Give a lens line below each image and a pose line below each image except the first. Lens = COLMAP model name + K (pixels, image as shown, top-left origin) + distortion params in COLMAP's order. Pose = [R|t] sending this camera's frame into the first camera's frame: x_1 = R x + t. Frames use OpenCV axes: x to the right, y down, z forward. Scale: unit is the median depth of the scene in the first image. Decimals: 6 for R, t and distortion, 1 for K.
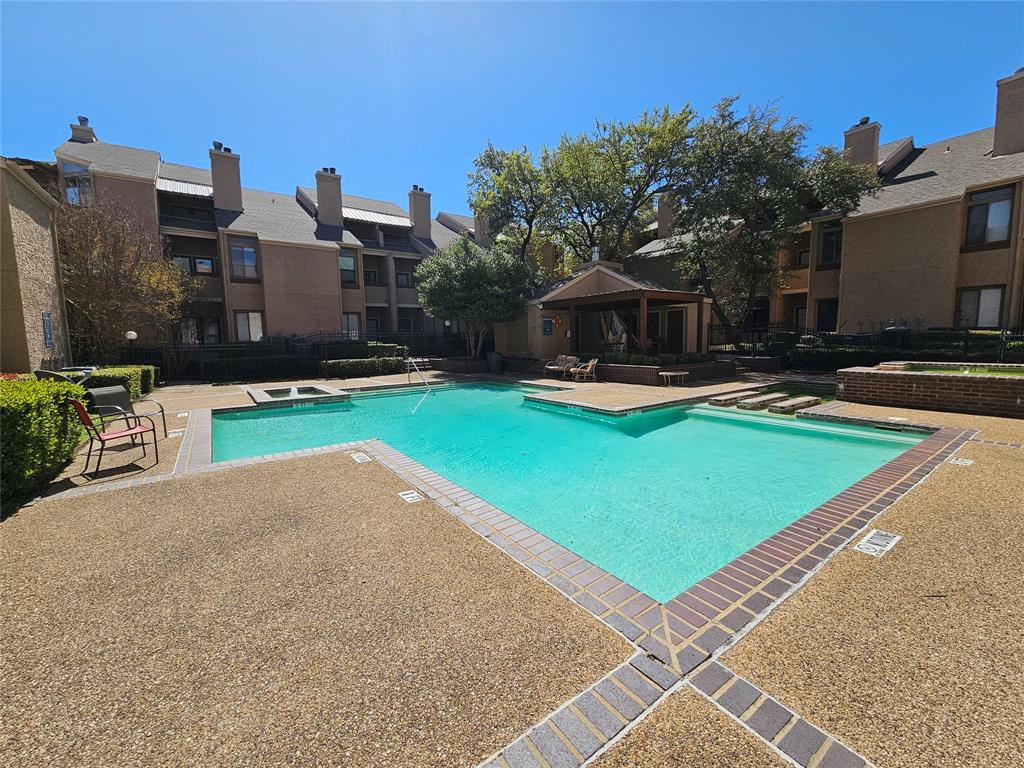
lens RADIAL K [[417.2, 0, 533.2], [0, 417.2, 375.1], [0, 0, 1]] dist [-0.003230, 0.001235]
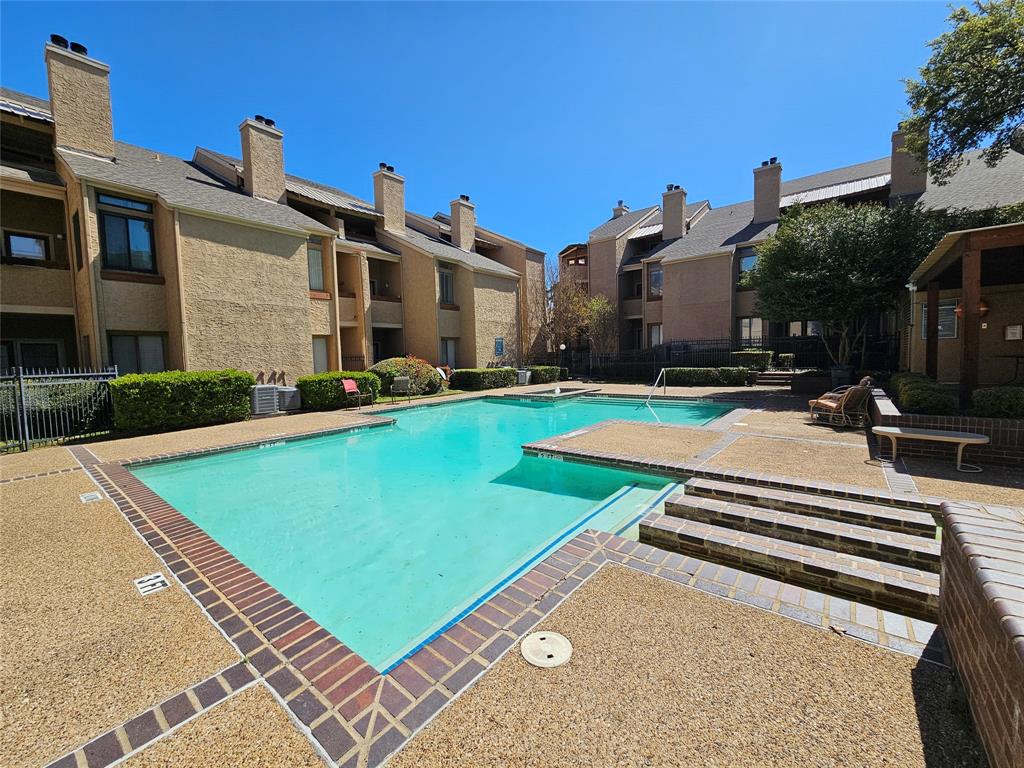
lens RADIAL K [[417.2, 0, 509.2], [0, 417.2, 377.3], [0, 0, 1]] dist [-0.003230, 0.001235]
pose [[0.254982, 0.061965, -0.964958, 0.340842], [-0.057031, 0.997171, 0.048963, -0.030987], [0.965262, 0.042548, 0.257795, 0.261281]]
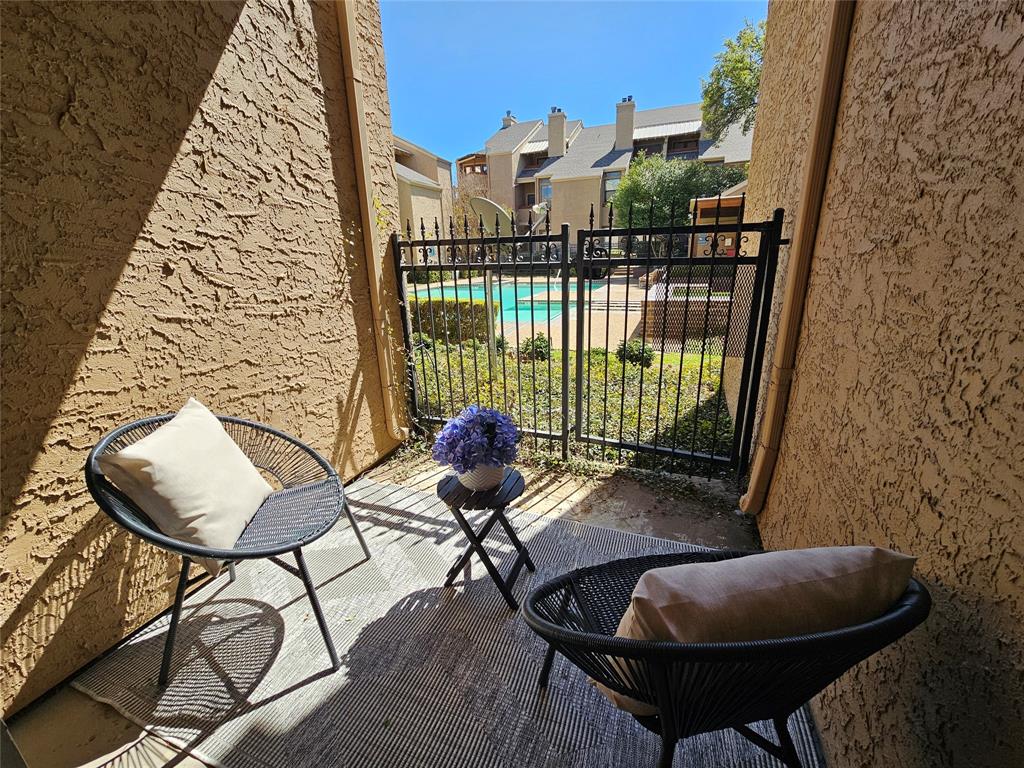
lens RADIAL K [[417.2, 0, 516.0], [0, 417.2, 380.0], [0, 0, 1]] dist [-0.003230, 0.001235]
pose [[0.548956, 0.242912, -0.799776, 0.572739], [-0.049461, 0.964603, 0.259025, -0.011277], [0.834387, -0.102635, 0.541539, 0.007088]]
